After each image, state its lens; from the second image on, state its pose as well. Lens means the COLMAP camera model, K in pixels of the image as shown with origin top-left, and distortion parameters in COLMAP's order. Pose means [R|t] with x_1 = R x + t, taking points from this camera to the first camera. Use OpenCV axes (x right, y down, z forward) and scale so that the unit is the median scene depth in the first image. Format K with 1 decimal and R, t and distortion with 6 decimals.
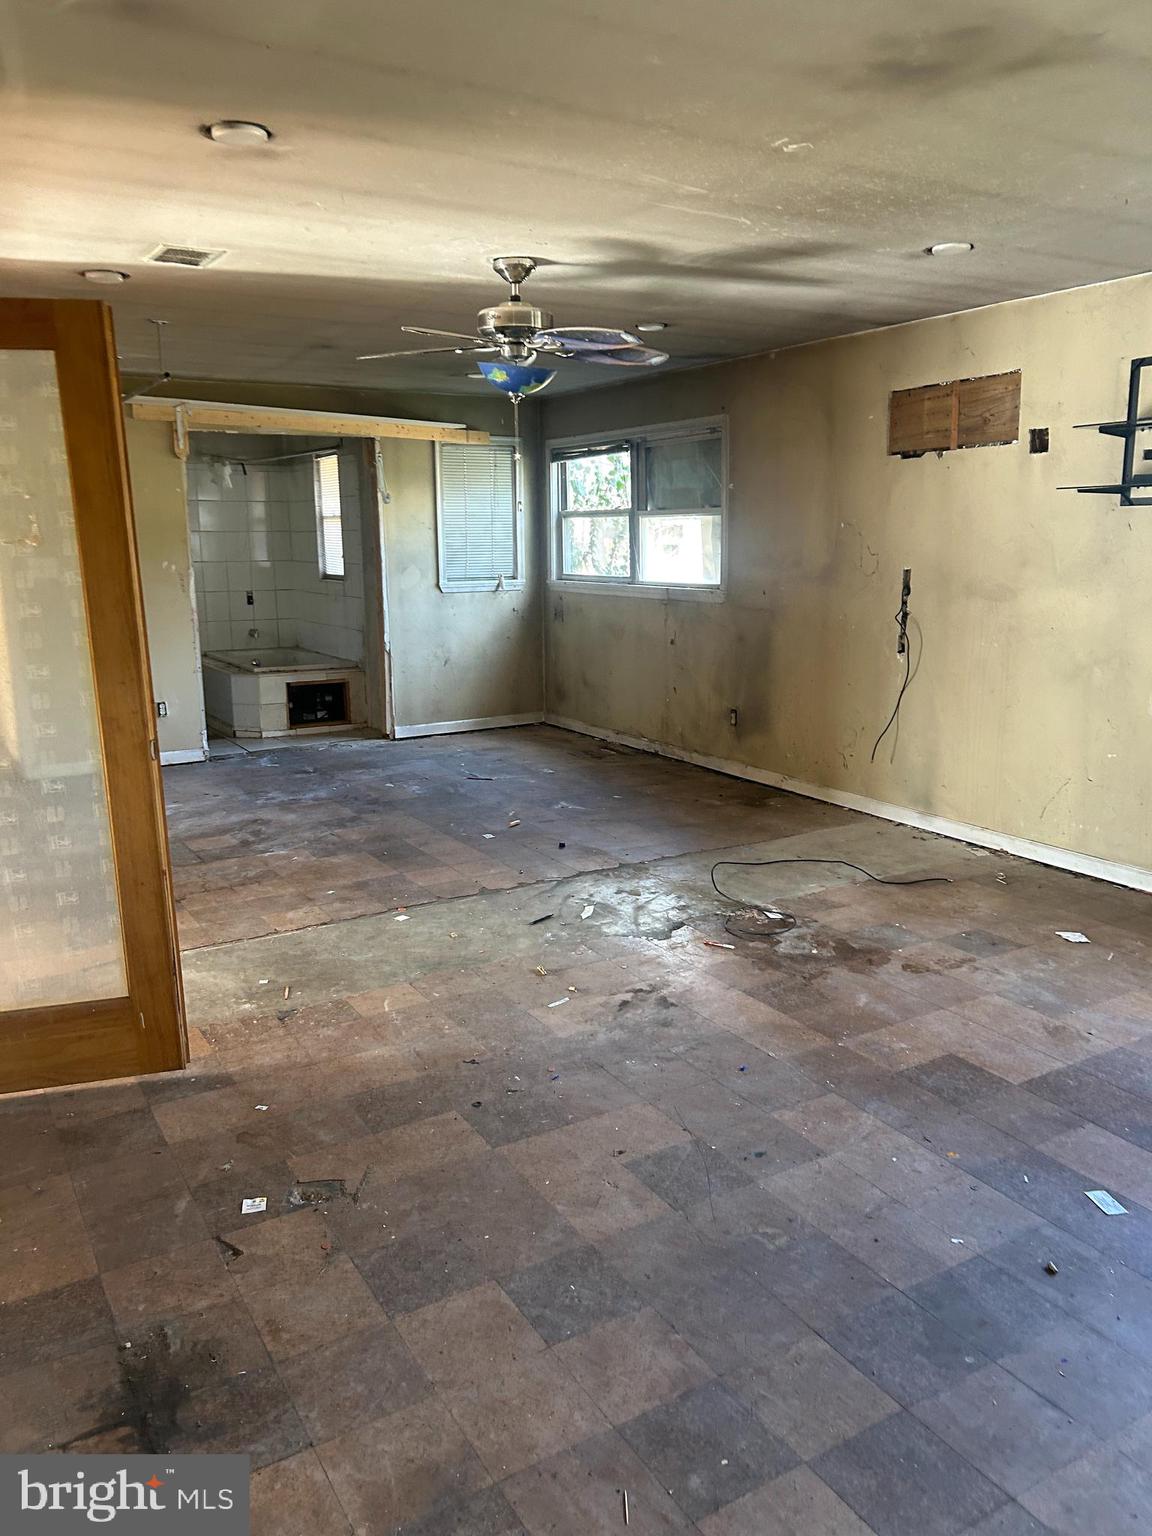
lens RADIAL K [[1163.0, 0, 587.0], [0, 1163.0, 763.2], [0, 0, 1]] dist [0.041215, -0.036830]
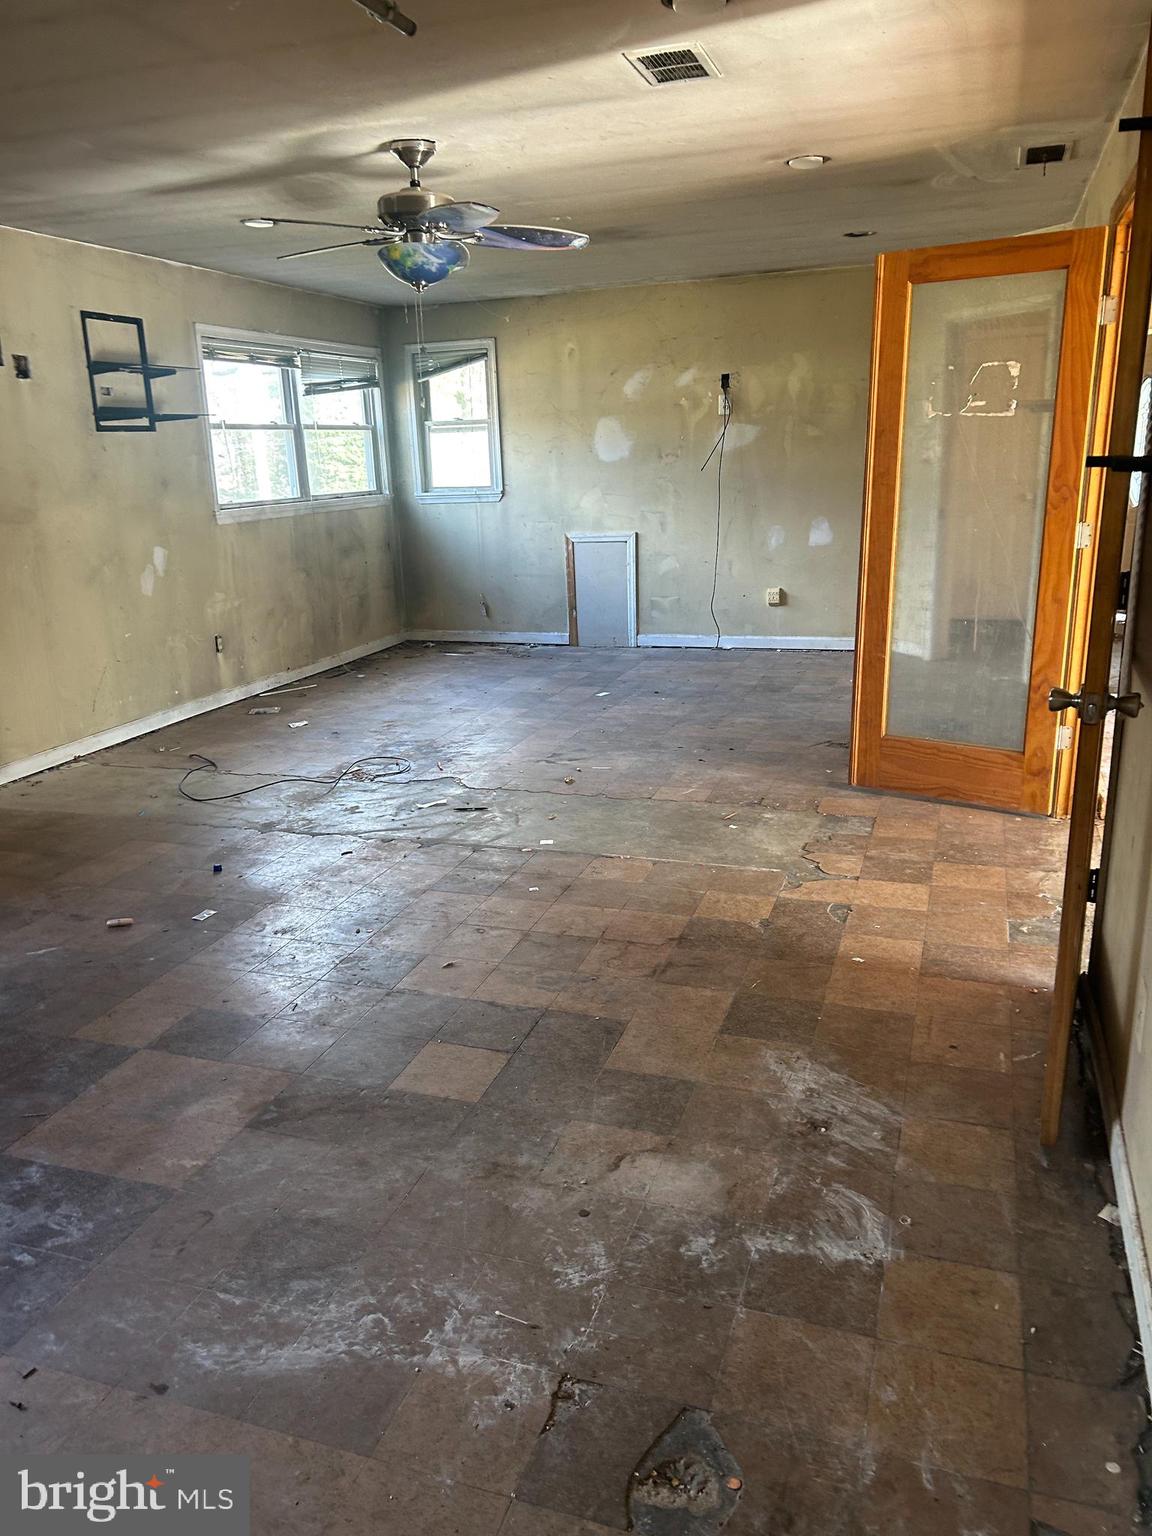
lens RADIAL K [[1163.0, 0, 582.4], [0, 1163.0, 775.7], [0, 0, 1]] dist [0.041215, -0.036830]
pose [[-0.648381, -0.184105, 0.738720, -0.856470], [0.183282, 0.904034, 0.386174, -0.275910], [-0.738925, 0.385782, -0.552415, 1.449043]]
